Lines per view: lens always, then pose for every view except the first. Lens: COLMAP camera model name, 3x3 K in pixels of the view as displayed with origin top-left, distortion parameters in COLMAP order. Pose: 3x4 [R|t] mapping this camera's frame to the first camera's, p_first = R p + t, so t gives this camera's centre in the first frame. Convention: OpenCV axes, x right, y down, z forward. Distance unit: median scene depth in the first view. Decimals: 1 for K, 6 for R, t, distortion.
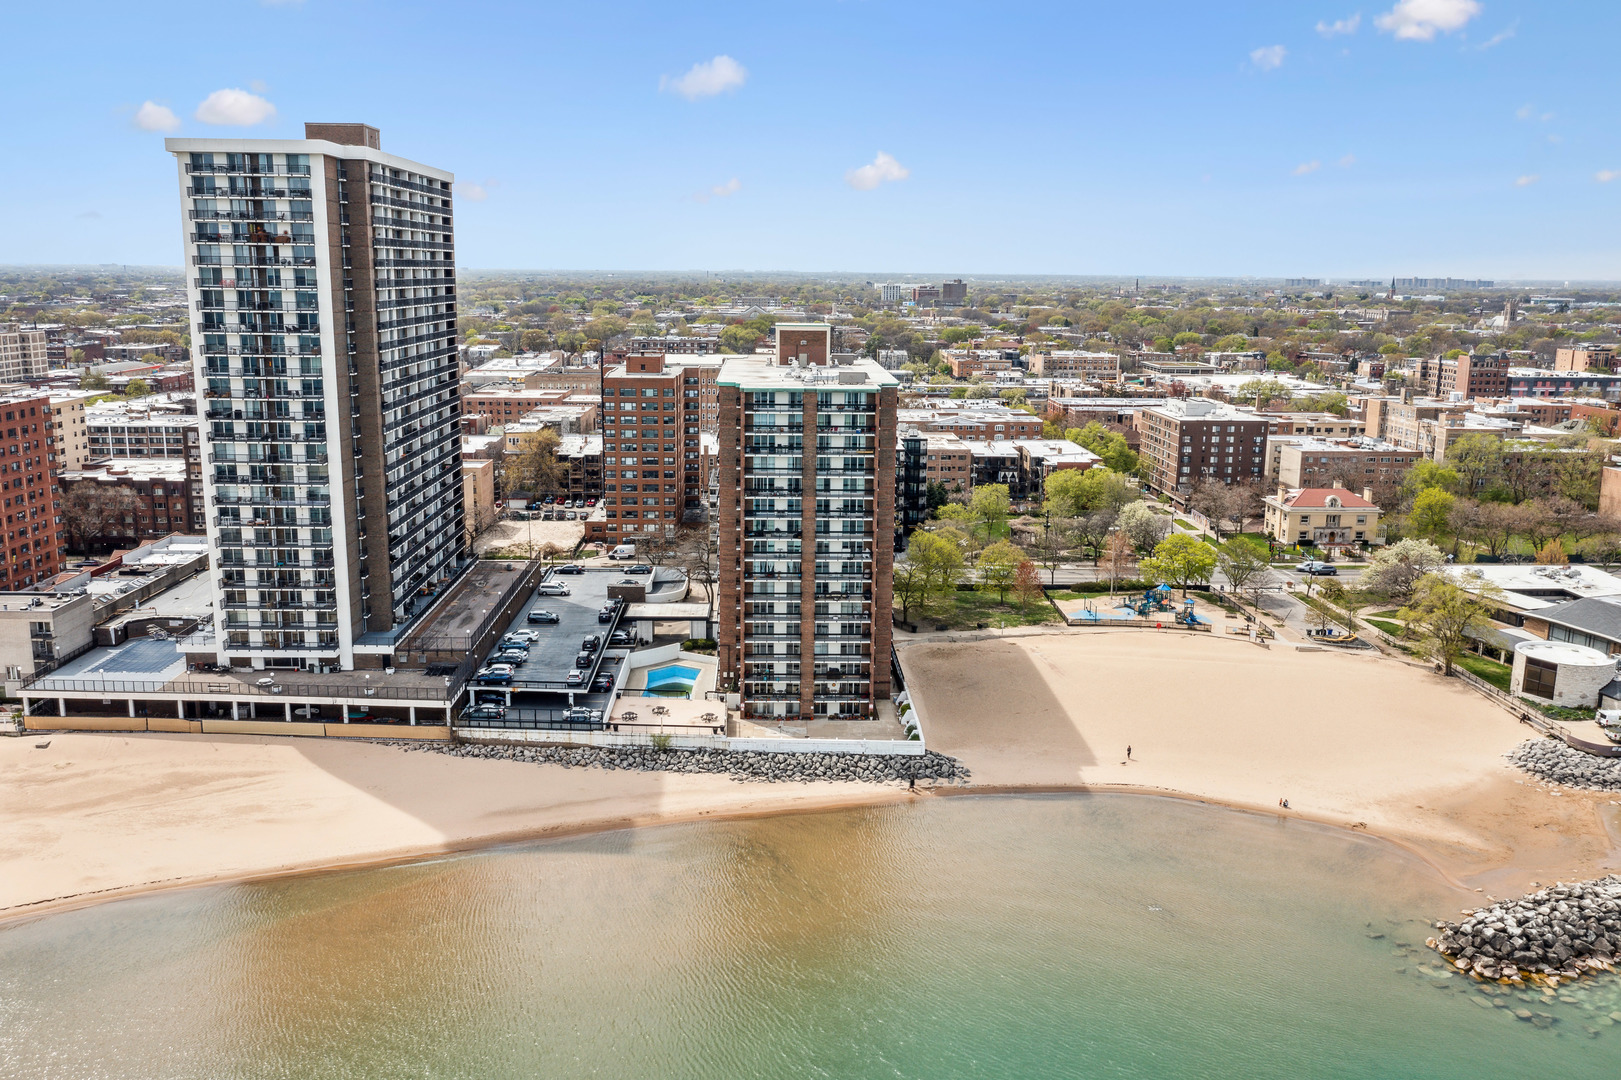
lens RADIAL K [[1306.5, 0, 810.5], [0, 1306.5, 540.0], [0, 0, 1]] dist [-0.022911, 0.012032]
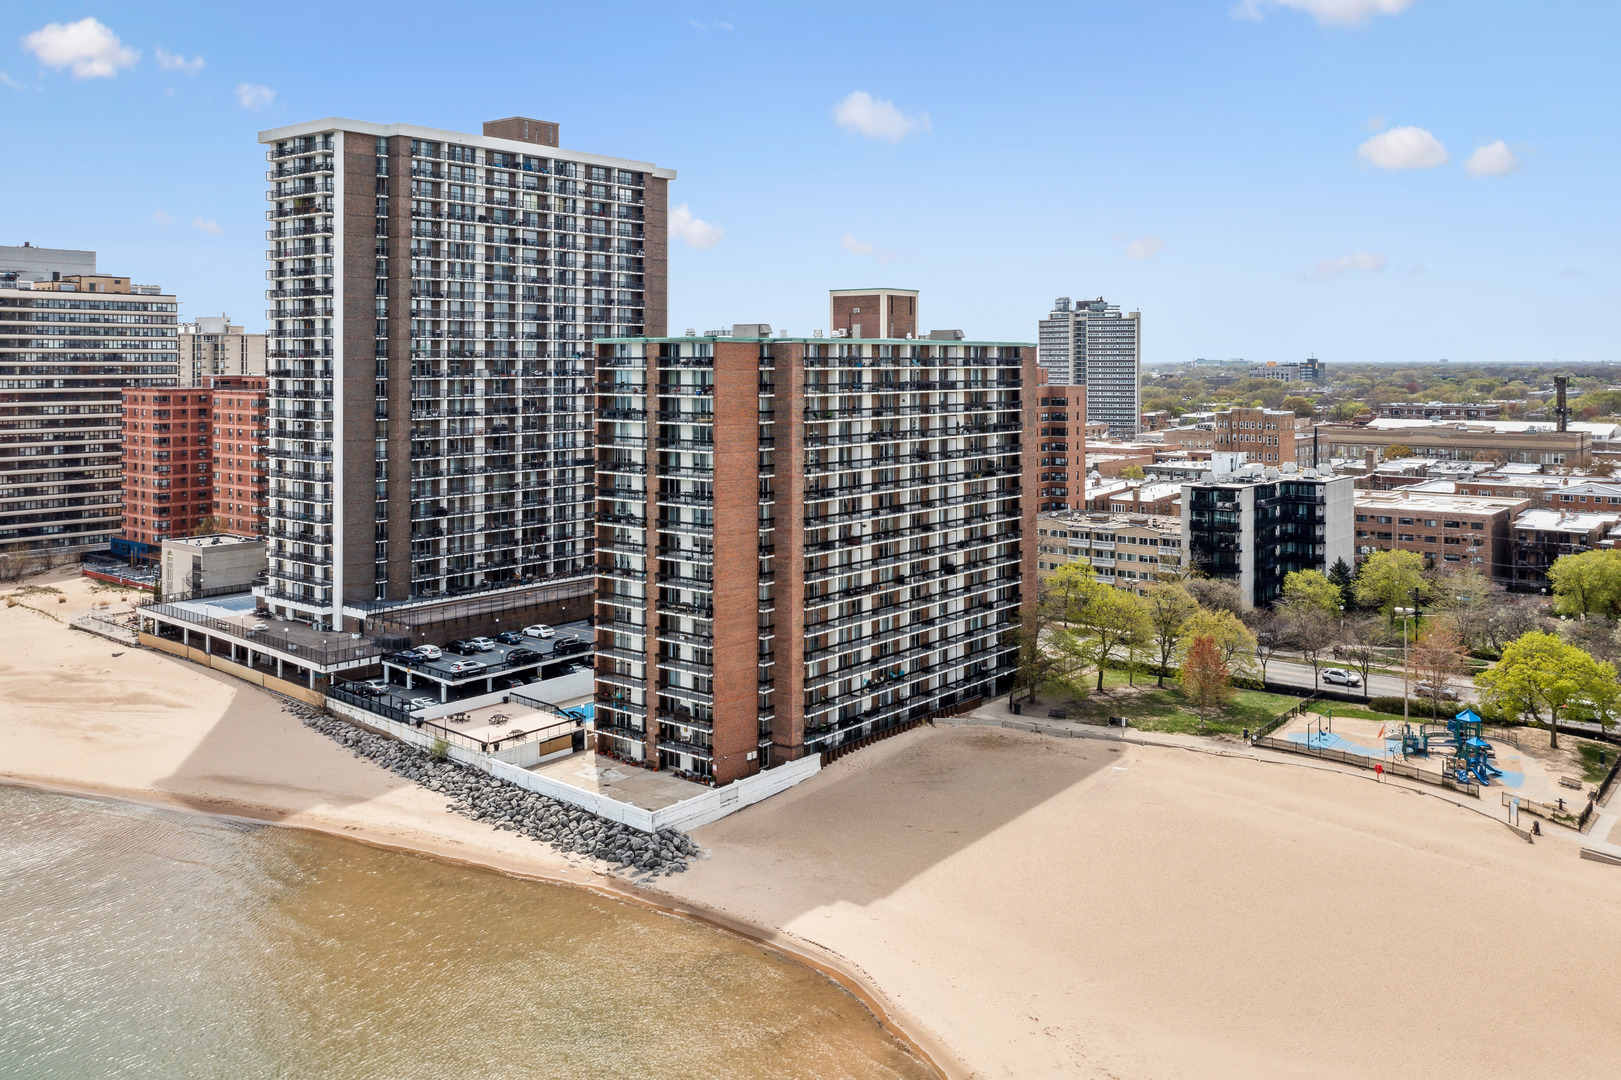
lens RADIAL K [[1347.2, 0, 811.0], [0, 1347.2, 358.9], [0, 0, 1]] dist [-0.010450, 0.004103]
pose [[0.755678, -0.012510, -0.654824, 0.594710], [-0.125315, 0.978584, -0.163310, 0.019403], [0.642843, 0.205469, 0.737927, 0.437152]]
